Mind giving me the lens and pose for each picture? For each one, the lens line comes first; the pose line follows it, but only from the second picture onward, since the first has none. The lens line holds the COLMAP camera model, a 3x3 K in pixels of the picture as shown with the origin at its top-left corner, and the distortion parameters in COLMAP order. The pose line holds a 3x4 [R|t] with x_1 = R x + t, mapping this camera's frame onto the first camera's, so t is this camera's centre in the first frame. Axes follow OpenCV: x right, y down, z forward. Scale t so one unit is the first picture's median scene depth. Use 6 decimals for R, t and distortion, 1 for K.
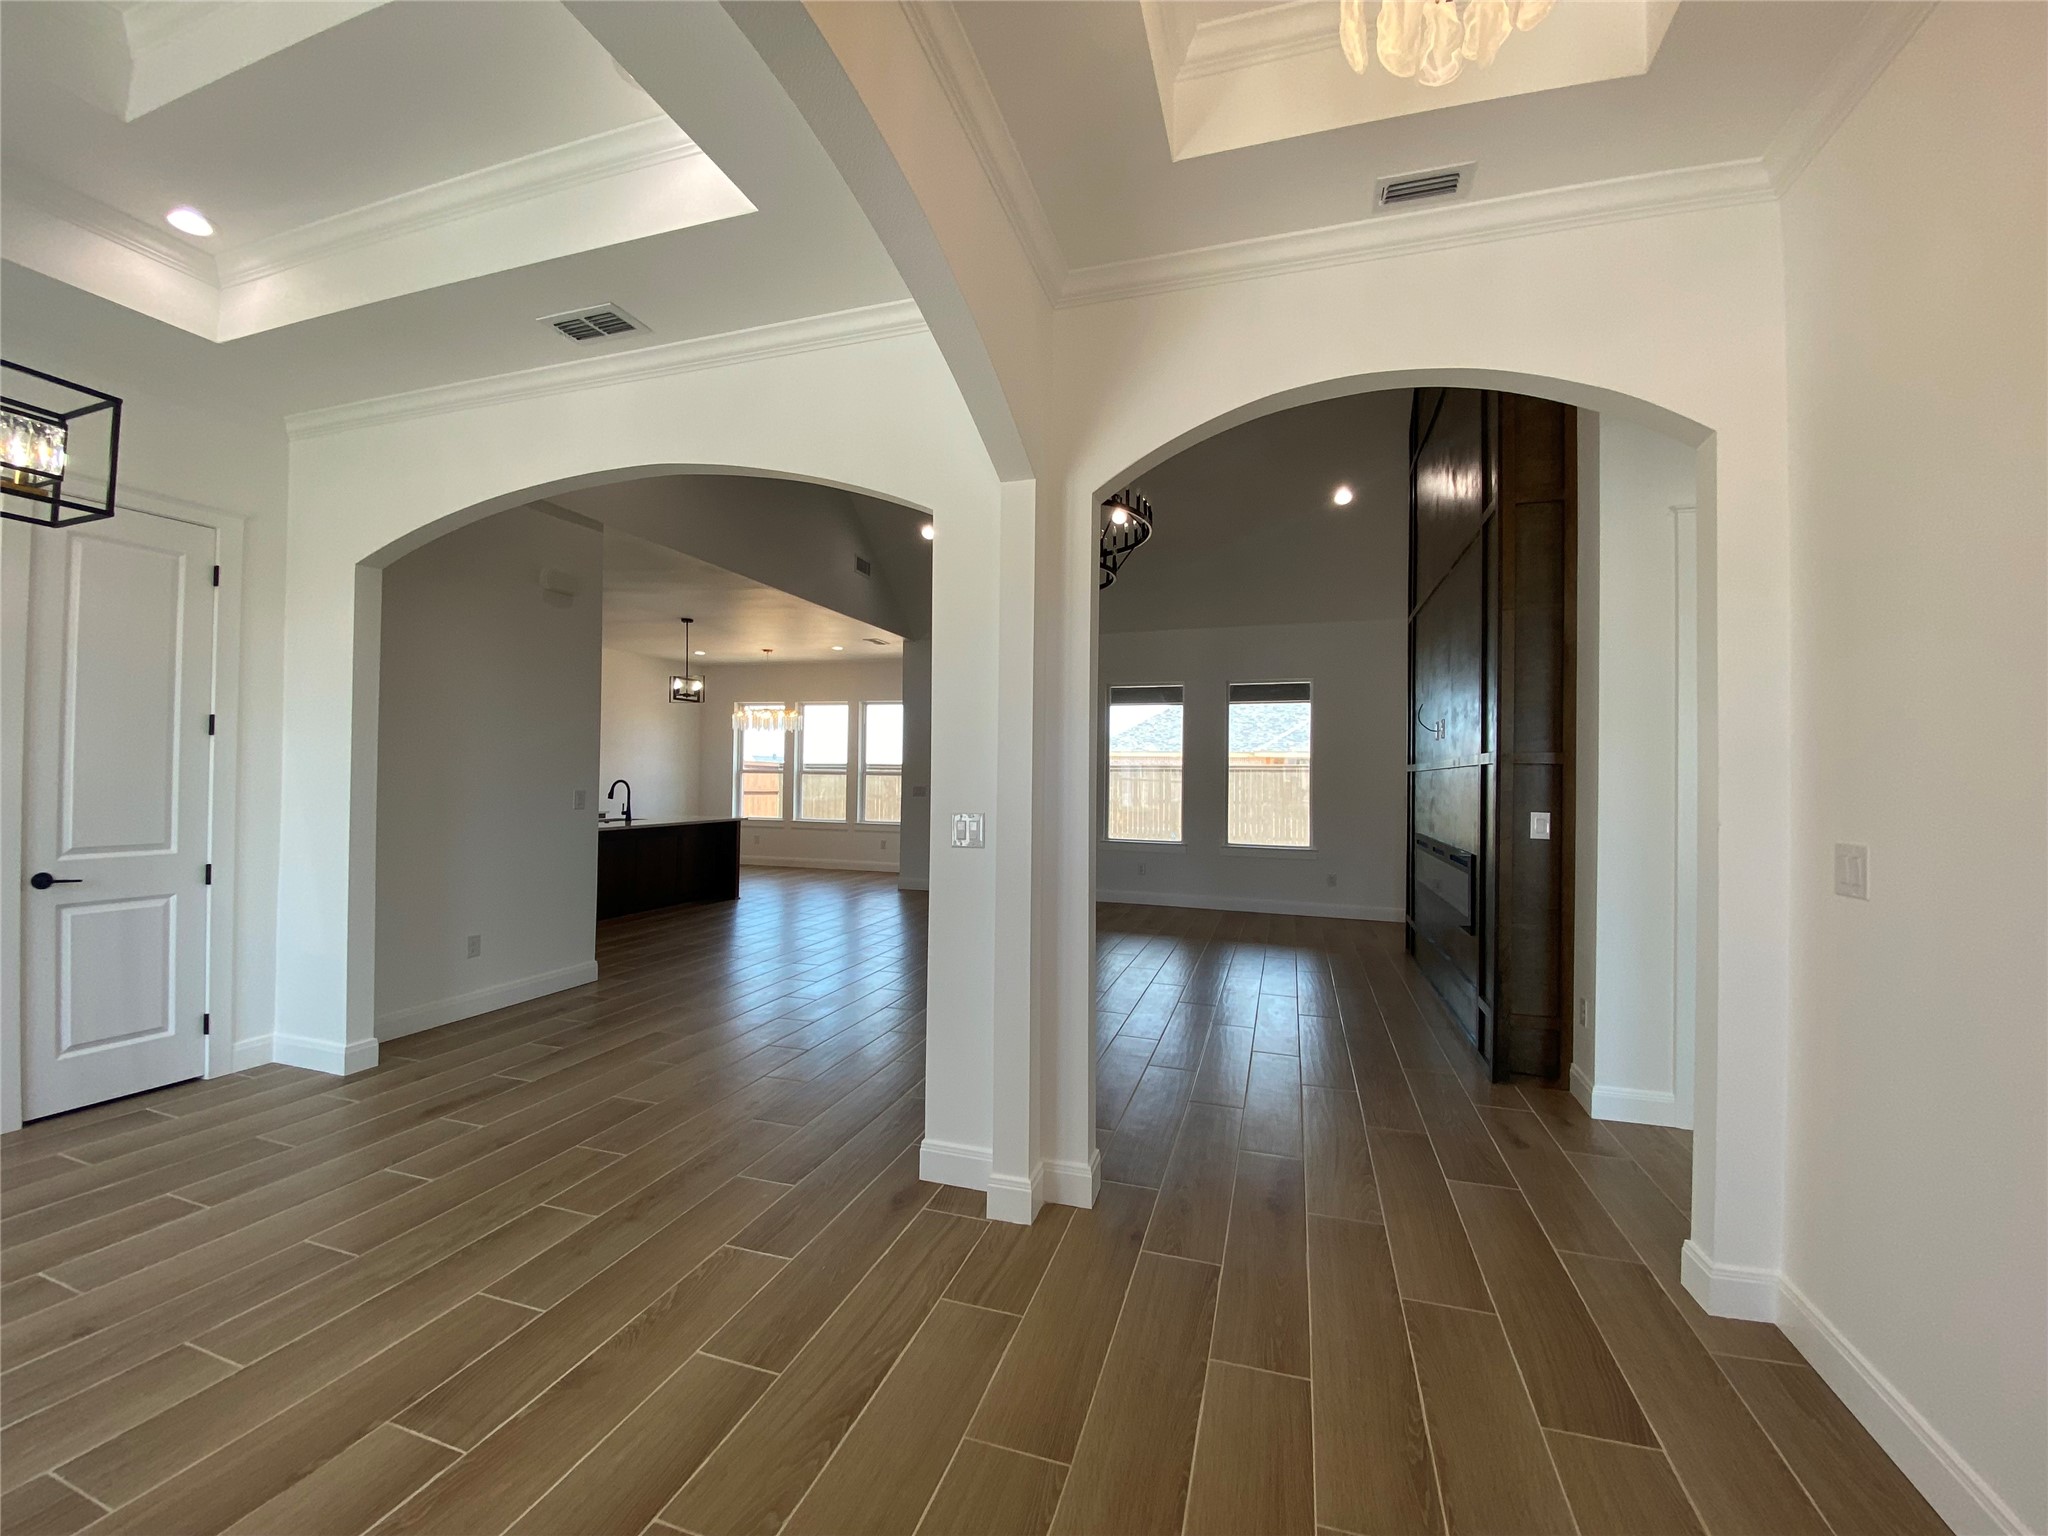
lens RADIAL K [[836.2, 0, 1024.0], [0, 836.2, 768.0], [0, 0, 1]] dist [-0.001006, -0.012090]
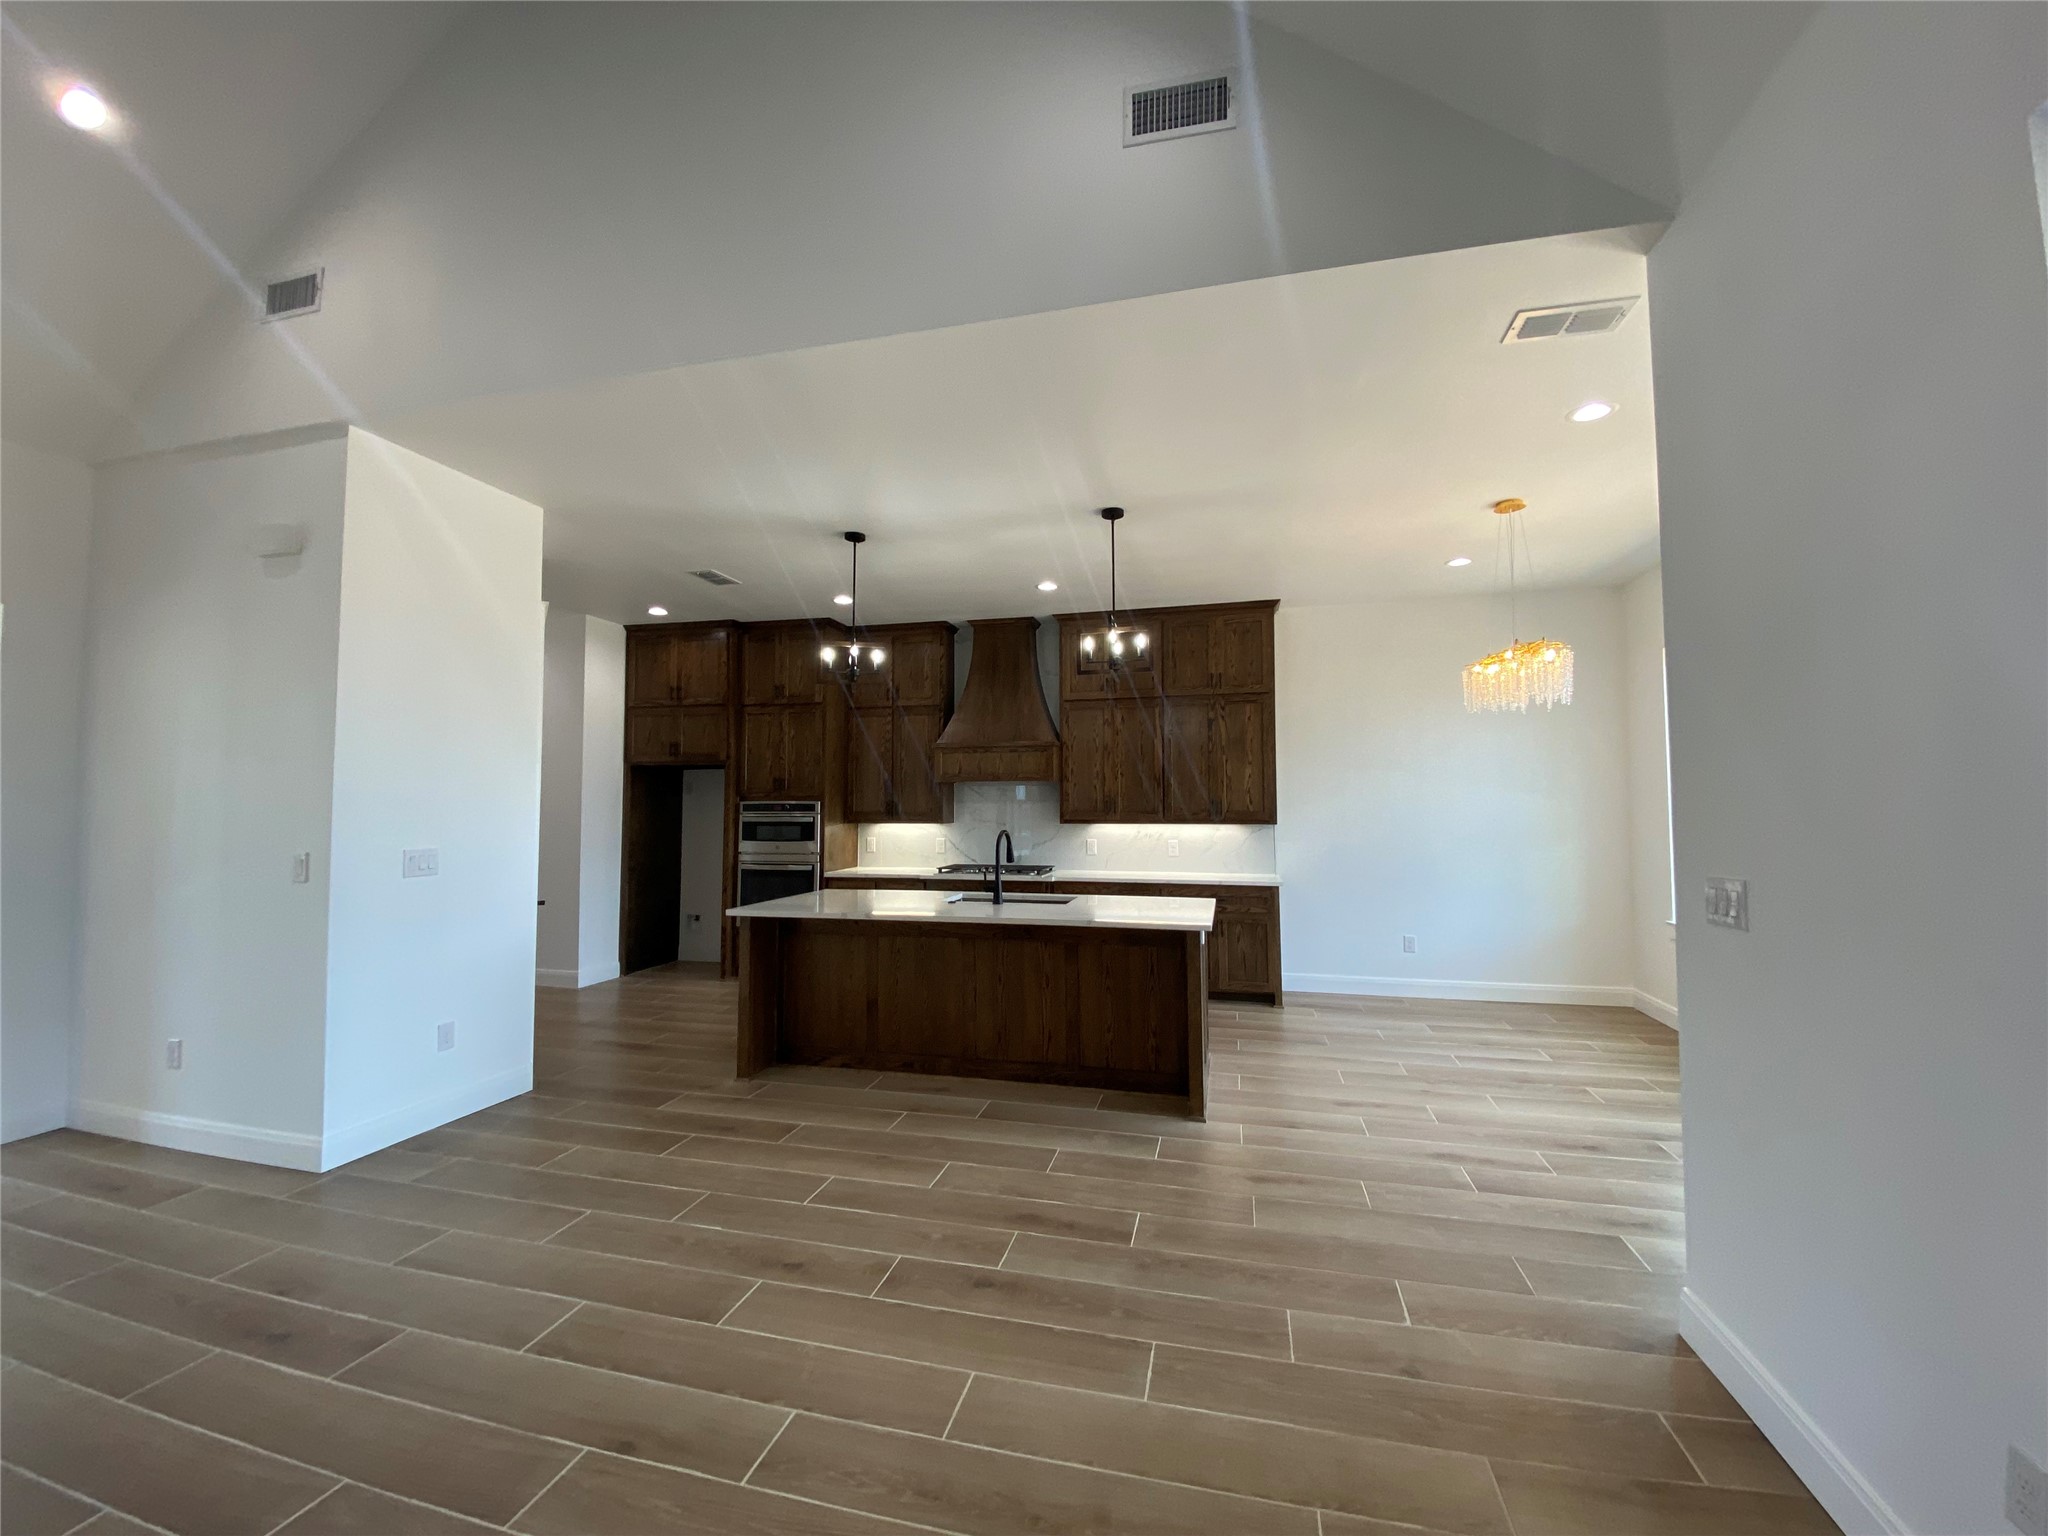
lens RADIAL K [[836.2, 0, 1024.0], [0, 836.2, 768.0], [0, 0, 1]] dist [-0.001006, -0.012090]
pose [[0.069541, -0.064569, -0.995487, 0.147566], [0.014772, 0.997860, -0.063691, 0.013845], [0.997470, -0.010276, 0.070346, 1.721676]]
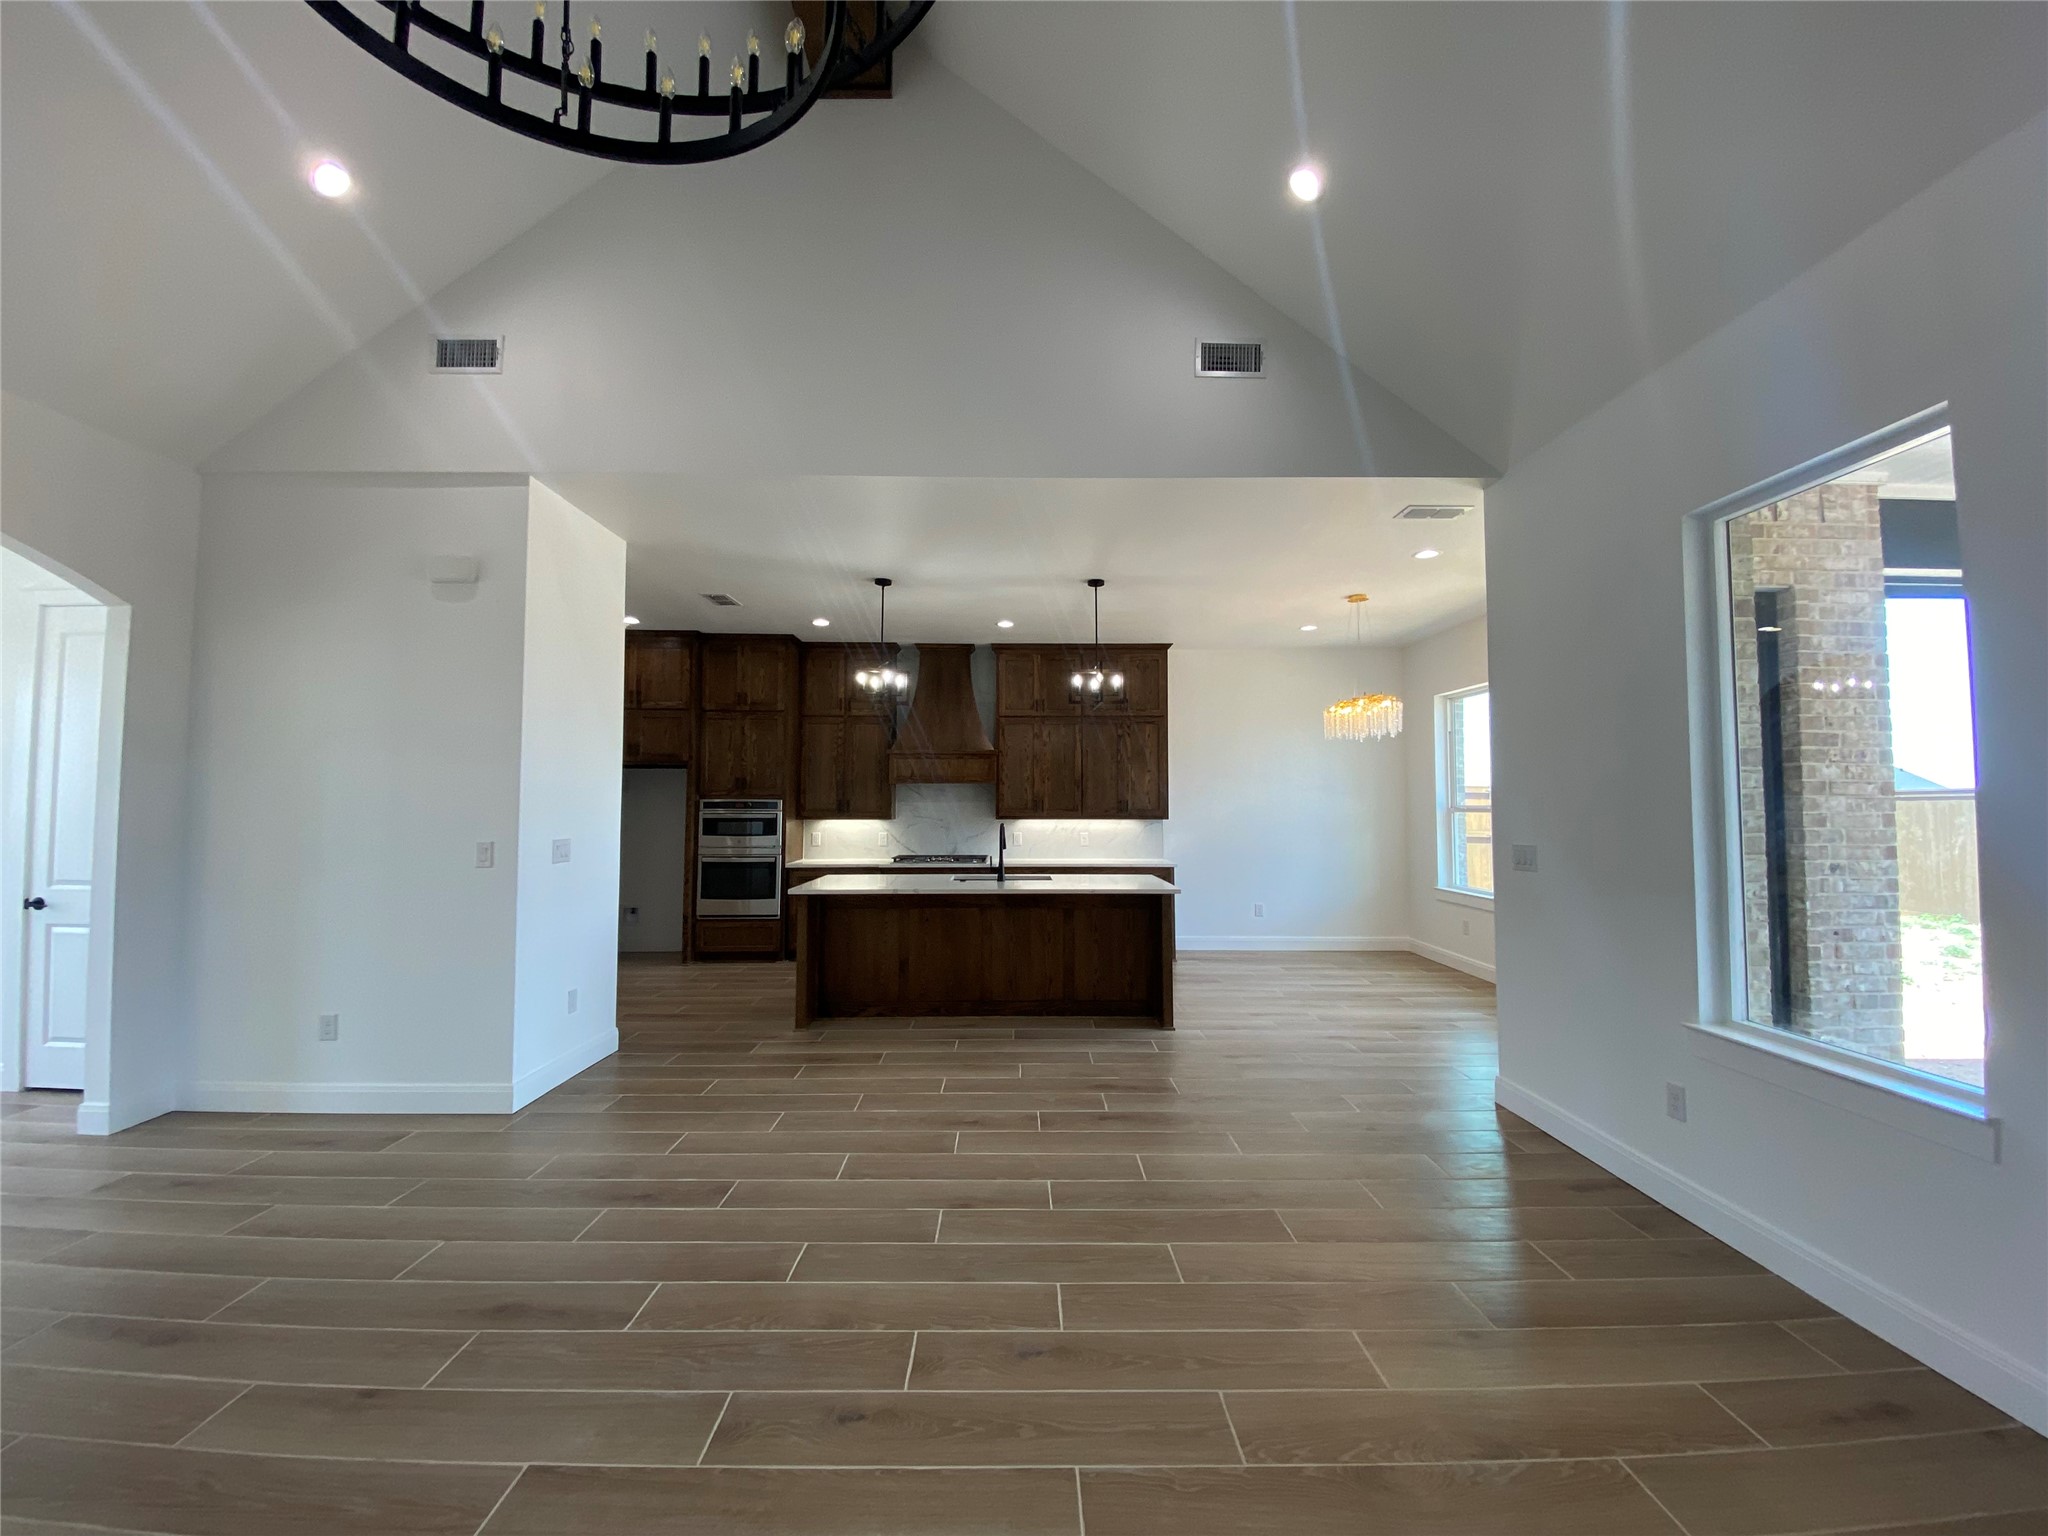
lens RADIAL K [[836.2, 0, 1024.0], [0, 836.2, 768.0], [0, 0, 1]] dist [-0.001006, -0.012090]
pose [[0.324412, -0.061594, -0.943908, 0.355112], [0.015381, 0.998089, -0.059843, 0.017134], [0.945791, 0.004896, 0.324740, 1.388575]]
